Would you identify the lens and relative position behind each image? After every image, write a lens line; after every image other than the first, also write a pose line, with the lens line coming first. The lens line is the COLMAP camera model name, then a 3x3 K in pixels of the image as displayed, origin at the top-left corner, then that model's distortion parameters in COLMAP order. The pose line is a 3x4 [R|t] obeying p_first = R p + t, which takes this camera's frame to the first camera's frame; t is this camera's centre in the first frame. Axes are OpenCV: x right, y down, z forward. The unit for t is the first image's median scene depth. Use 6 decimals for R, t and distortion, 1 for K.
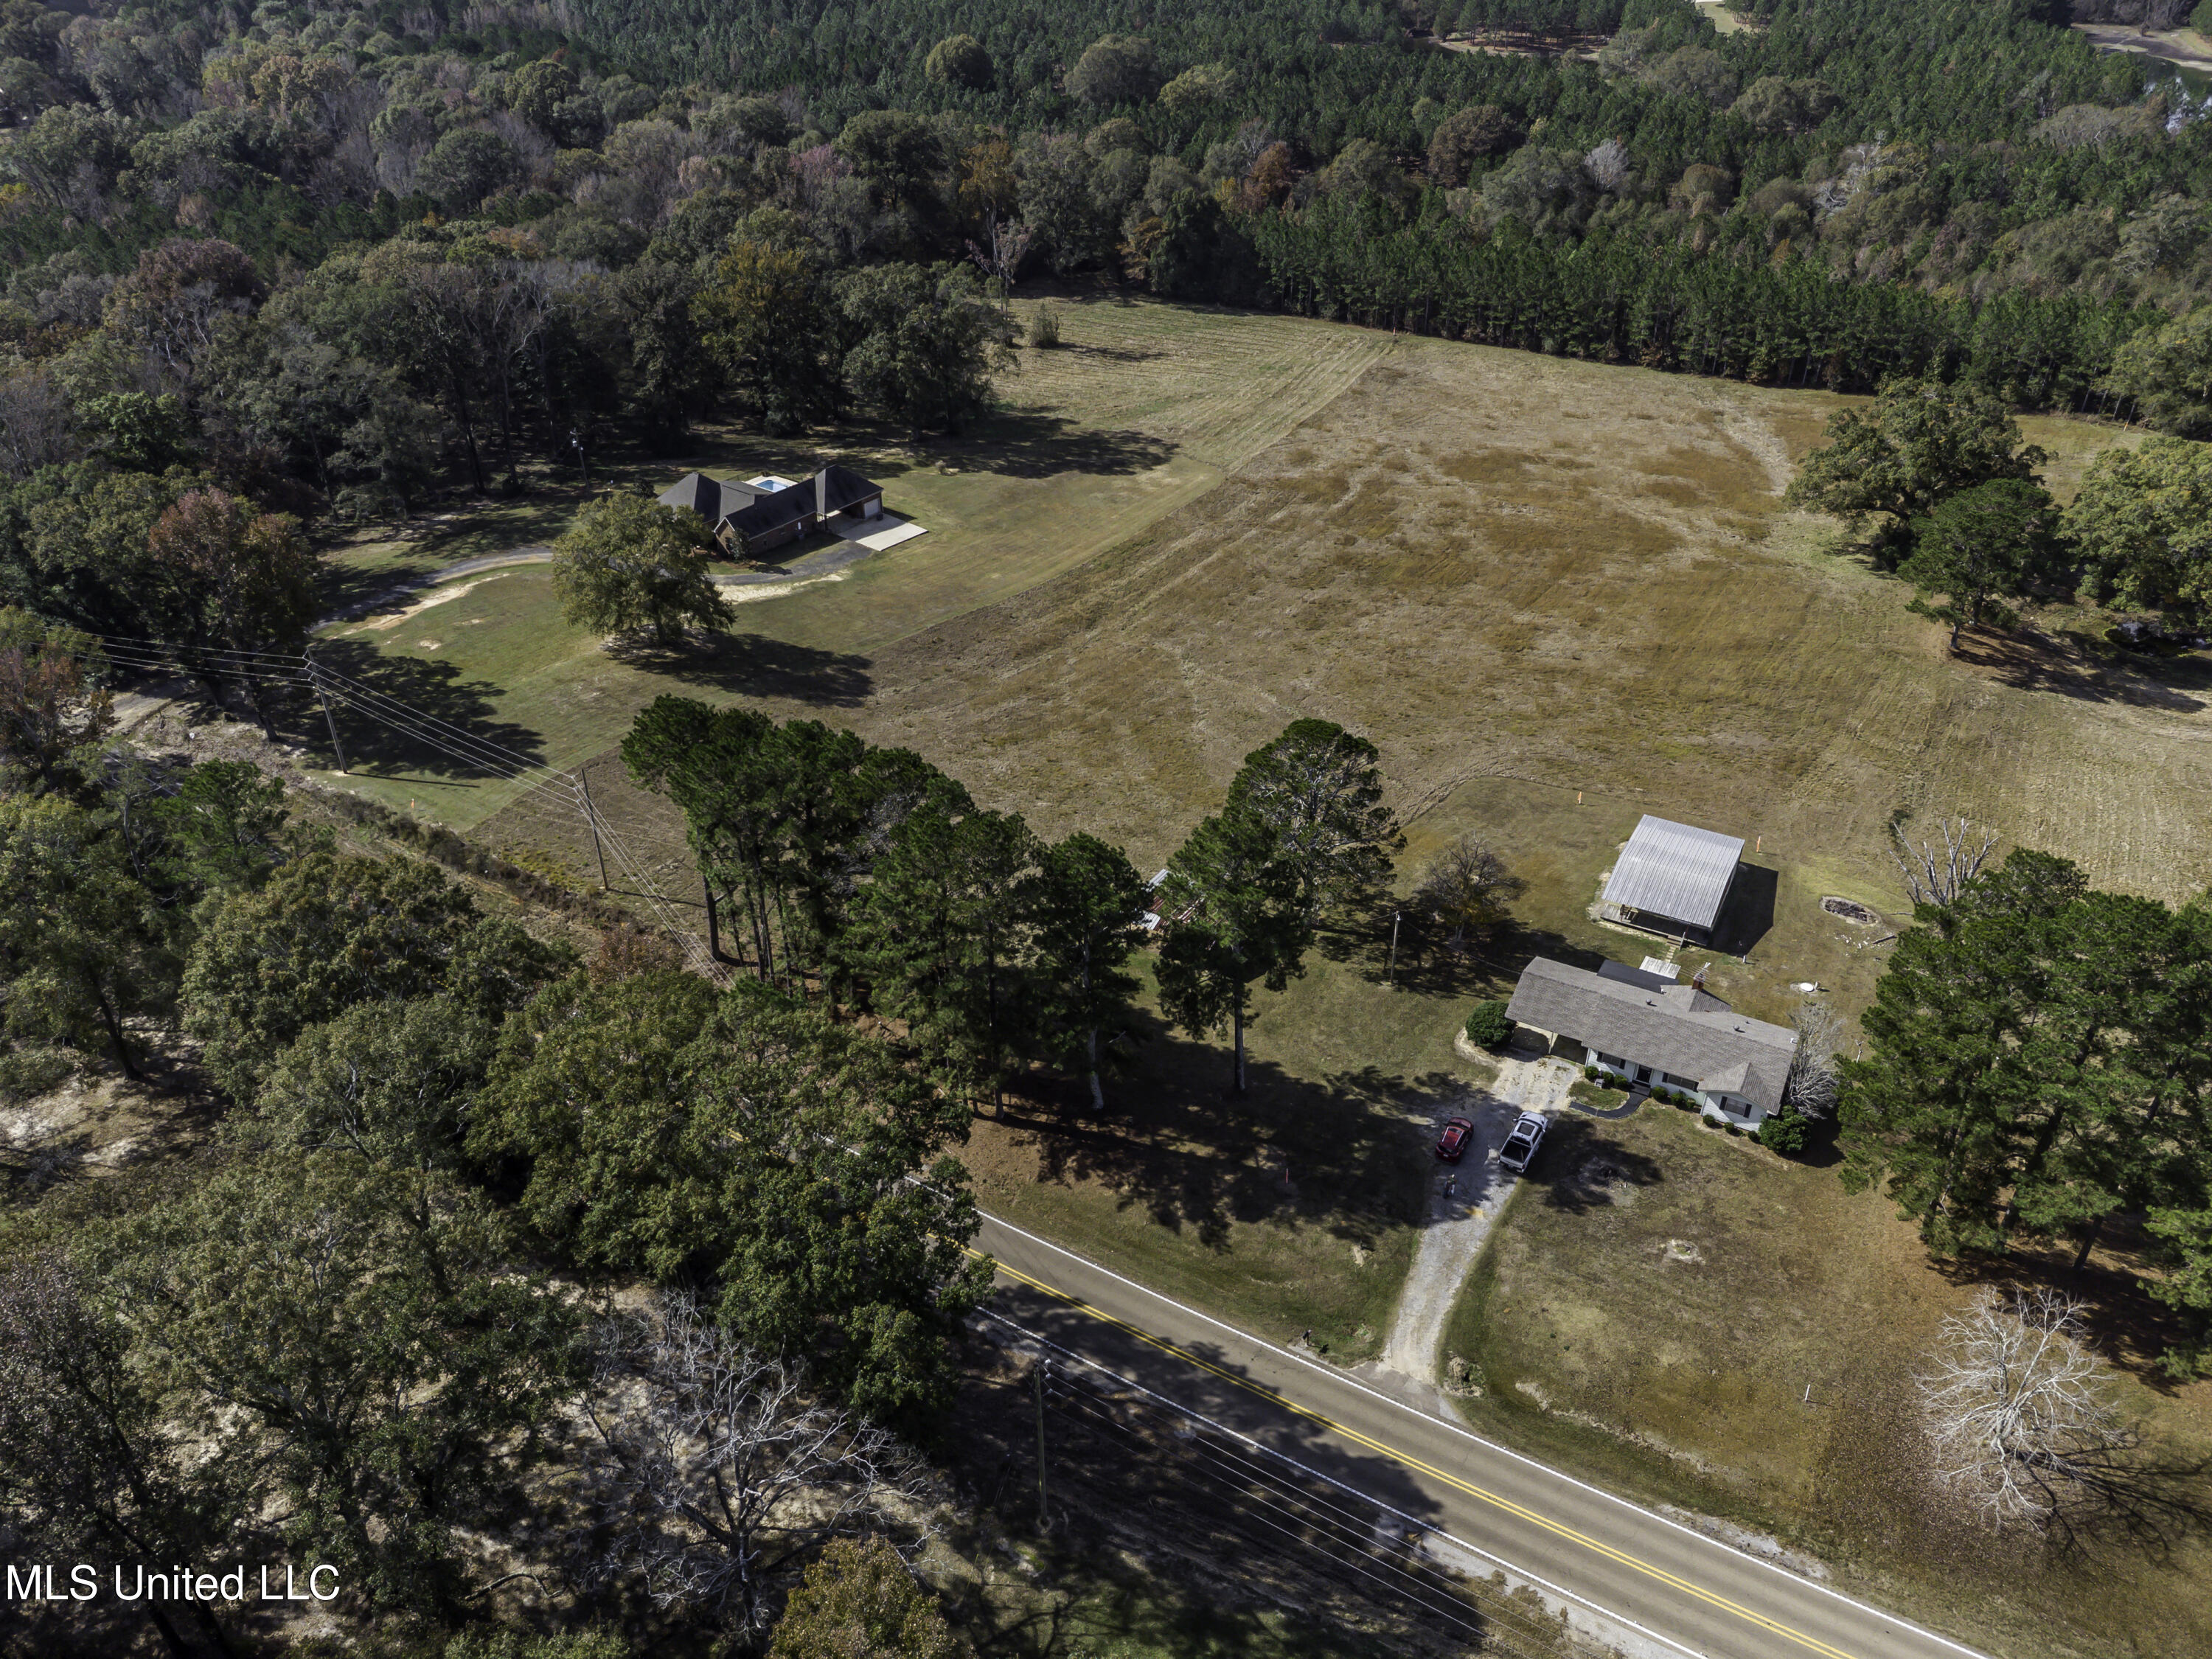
lens RADIAL K [[1663.2, 0, 1109.7], [0, 1663.2, 823.5], [0, 0, 1]] dist [-0.003506, 0.032510]
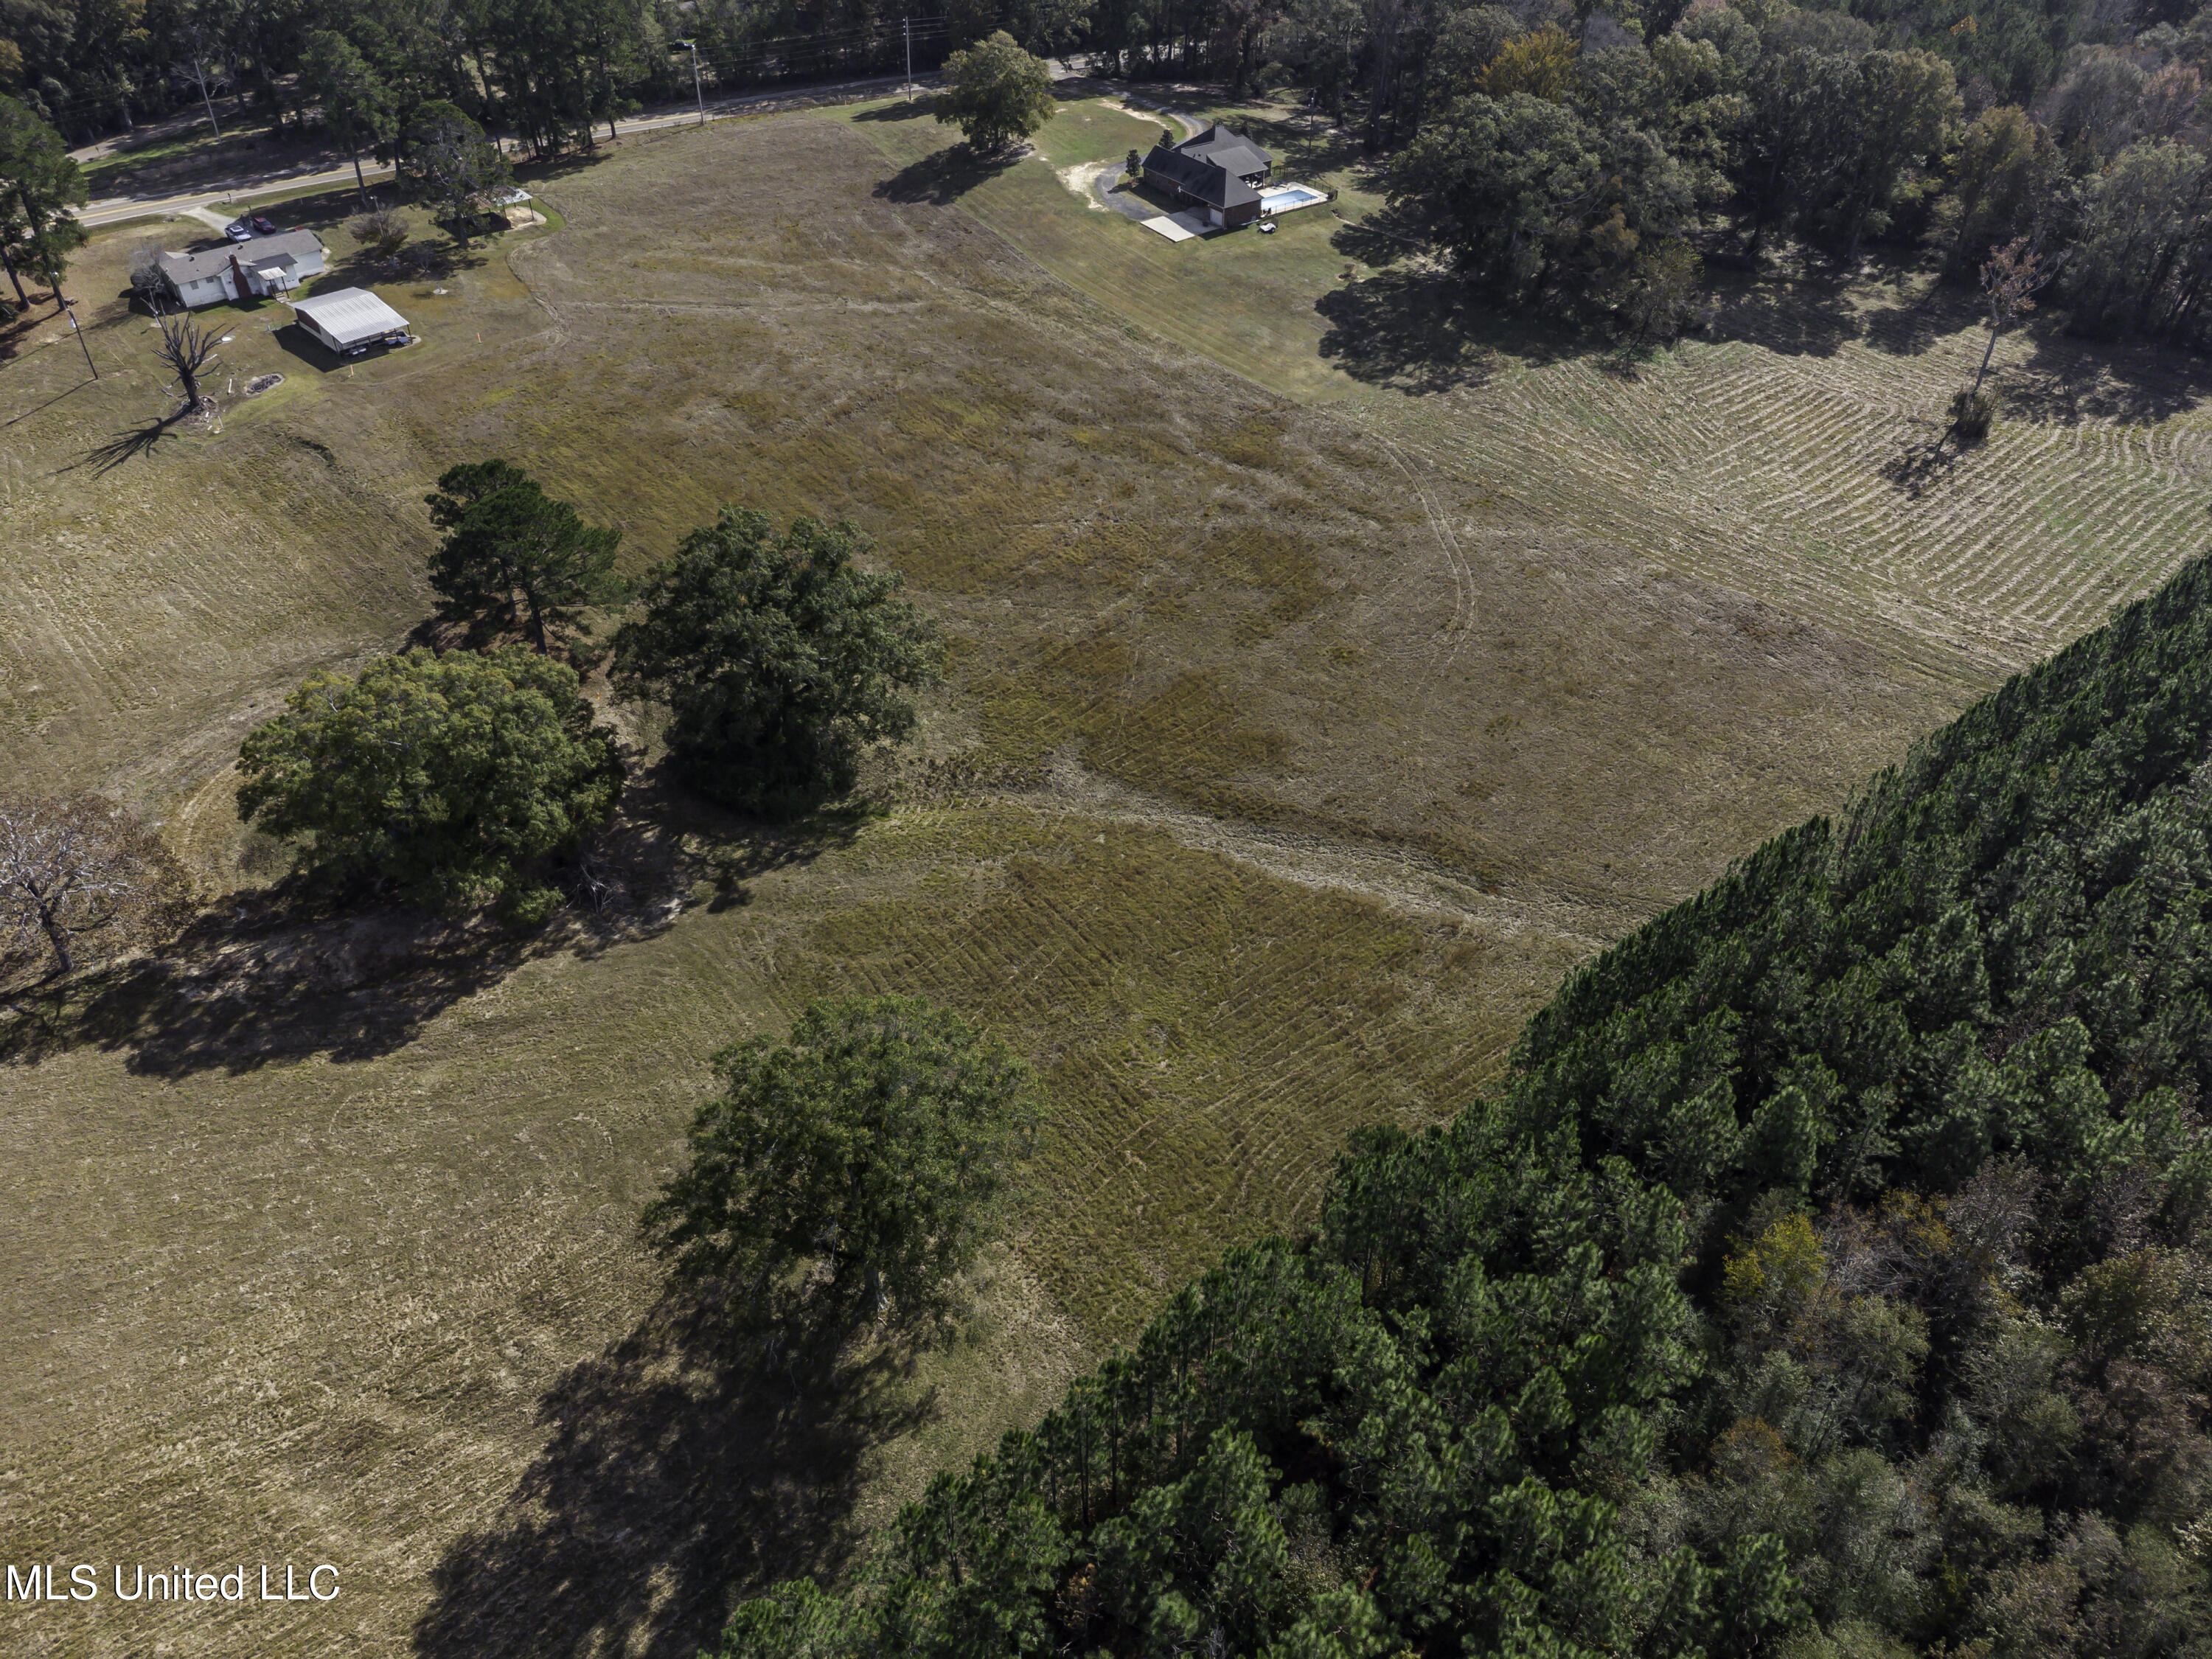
lens RADIAL K [[1663.2, 0, 1108.8], [0, 1663.2, 816.5], [0, 0, 1]] dist [-0.003506, 0.032510]
pose [[-0.297181, 0.602009, -0.741126, 1.150102], [-0.515918, 0.551889, 0.655169, -0.799706], [0.803438, 0.577064, 0.146577, 1.209488]]
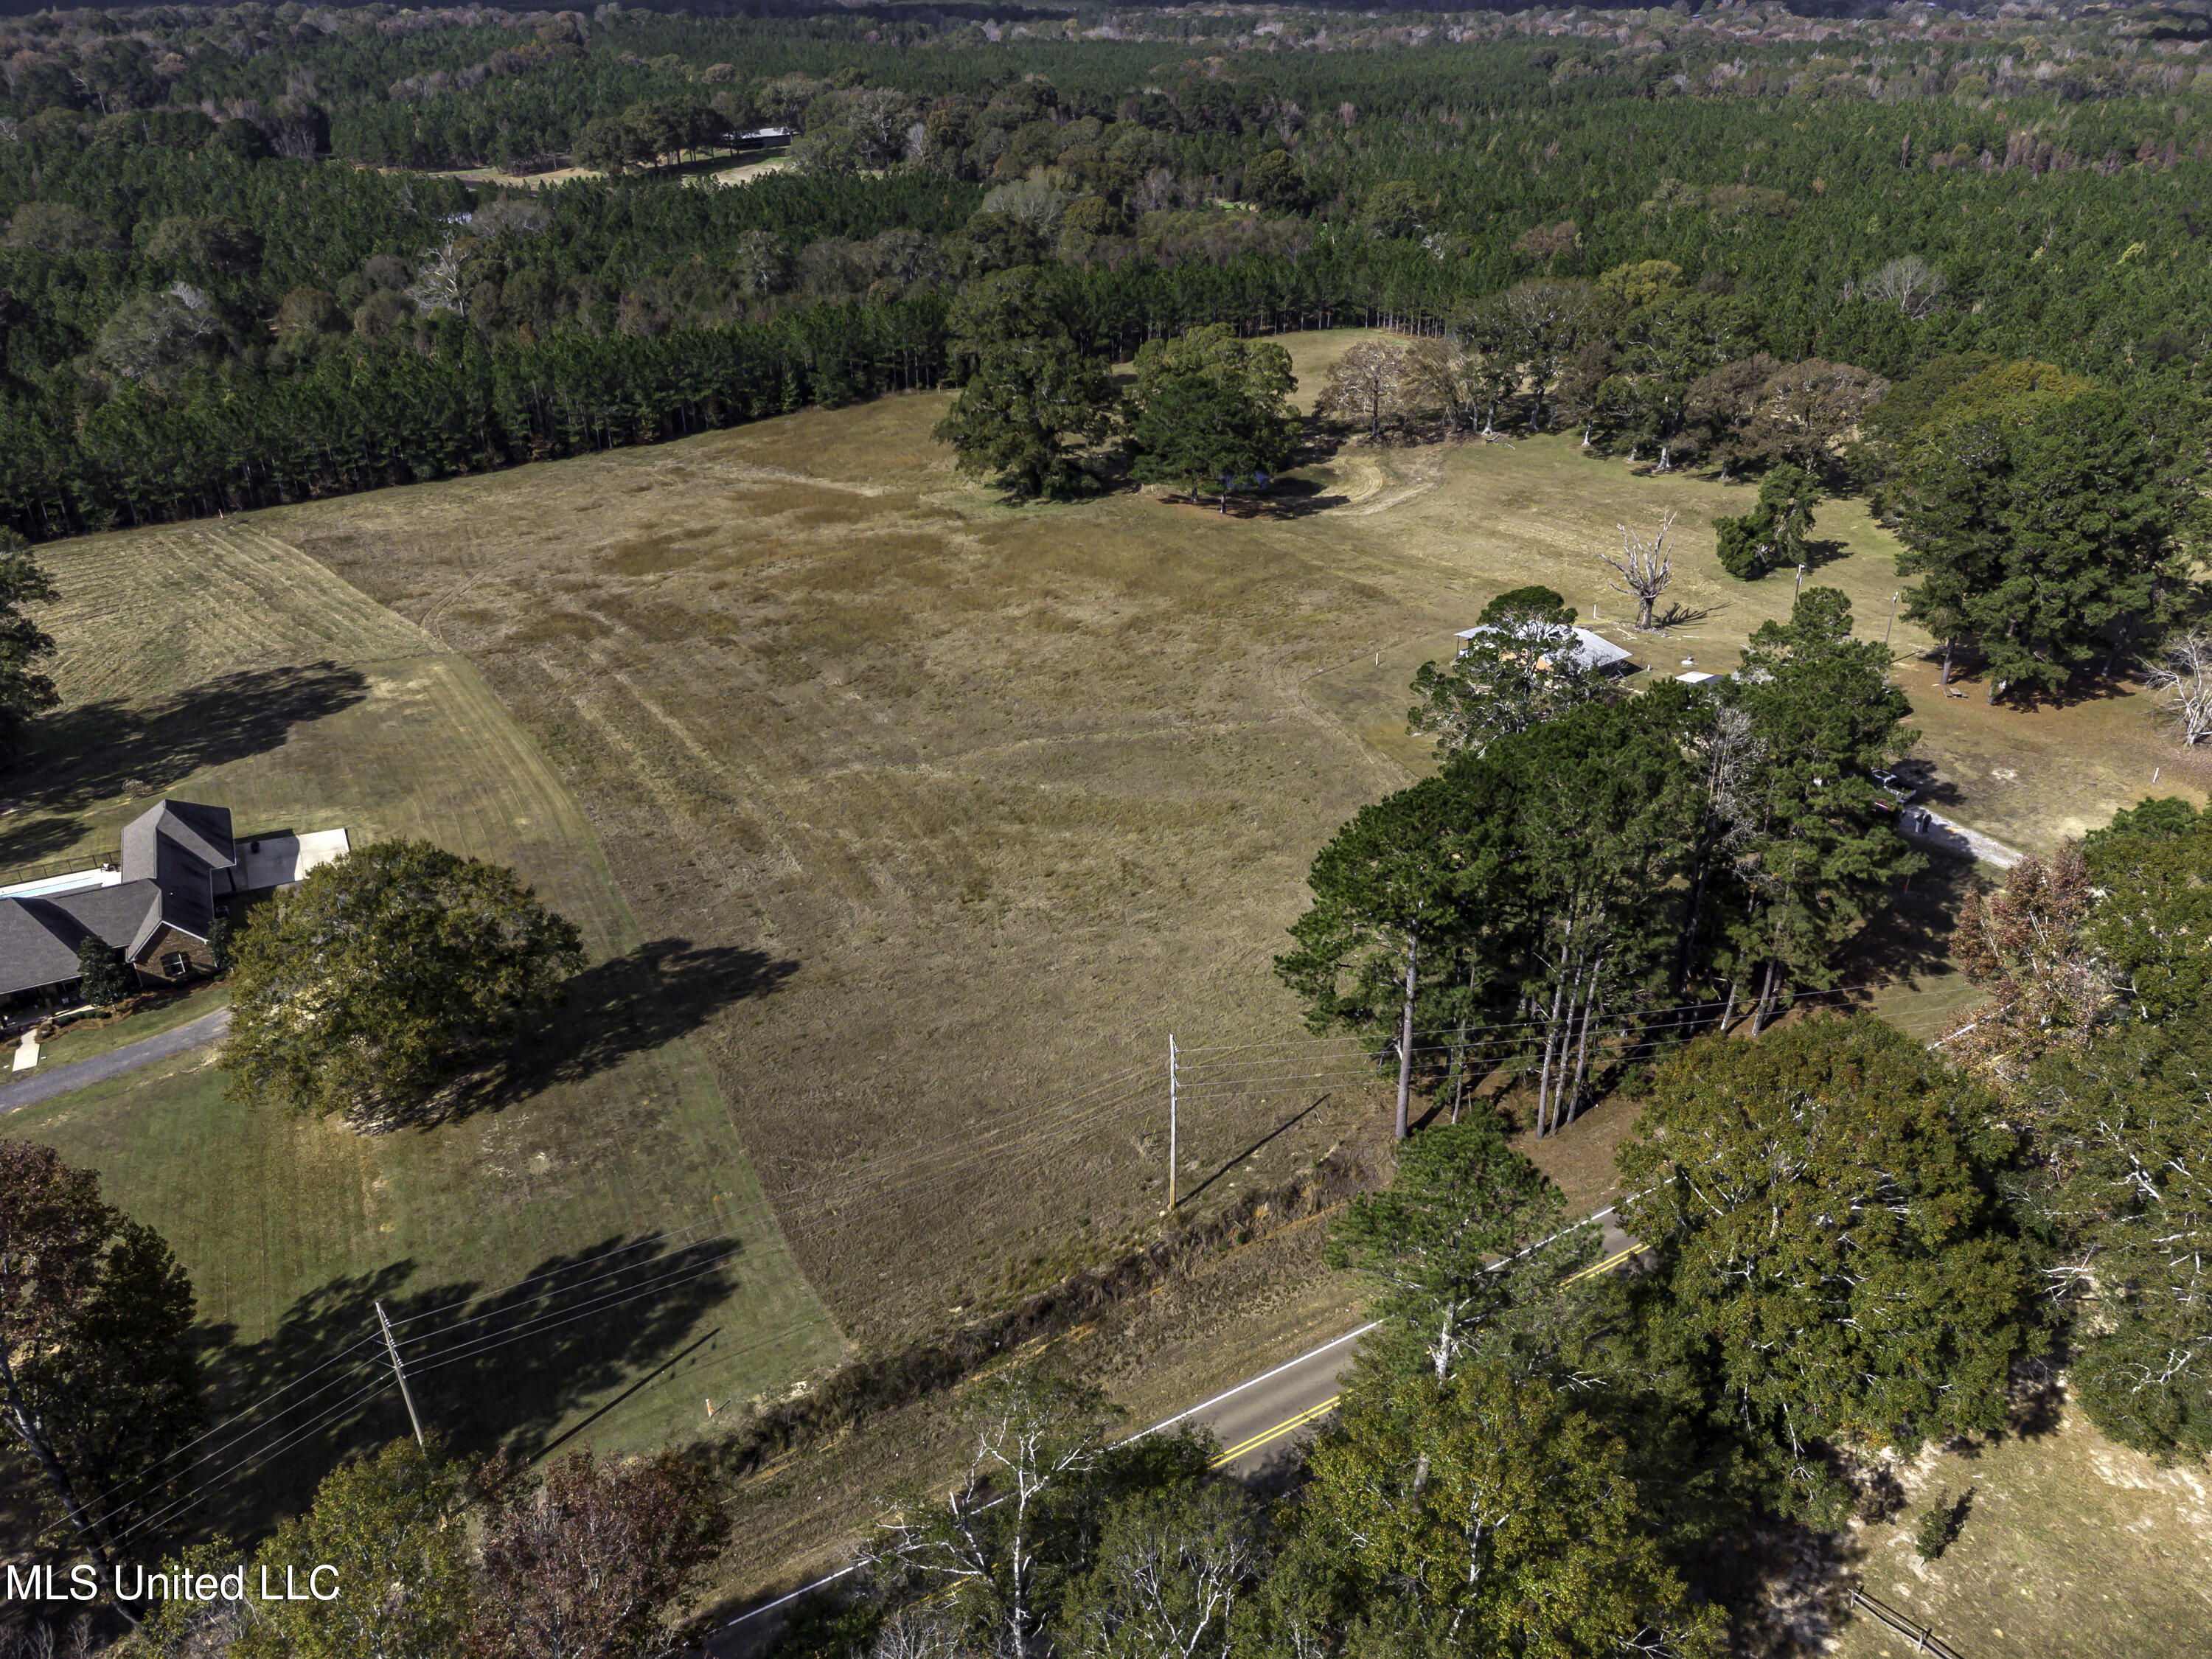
lens RADIAL K [[1663.2, 0, 1104.8], [0, 1663.2, 820.7], [0, 0, 1]] dist [-0.003506, 0.032510]
pose [[0.430270, -0.412060, 0.803165, -0.605752], [0.492411, 0.852843, 0.173753, -0.171361], [-0.756570, 0.320727, 0.569856, 0.459454]]
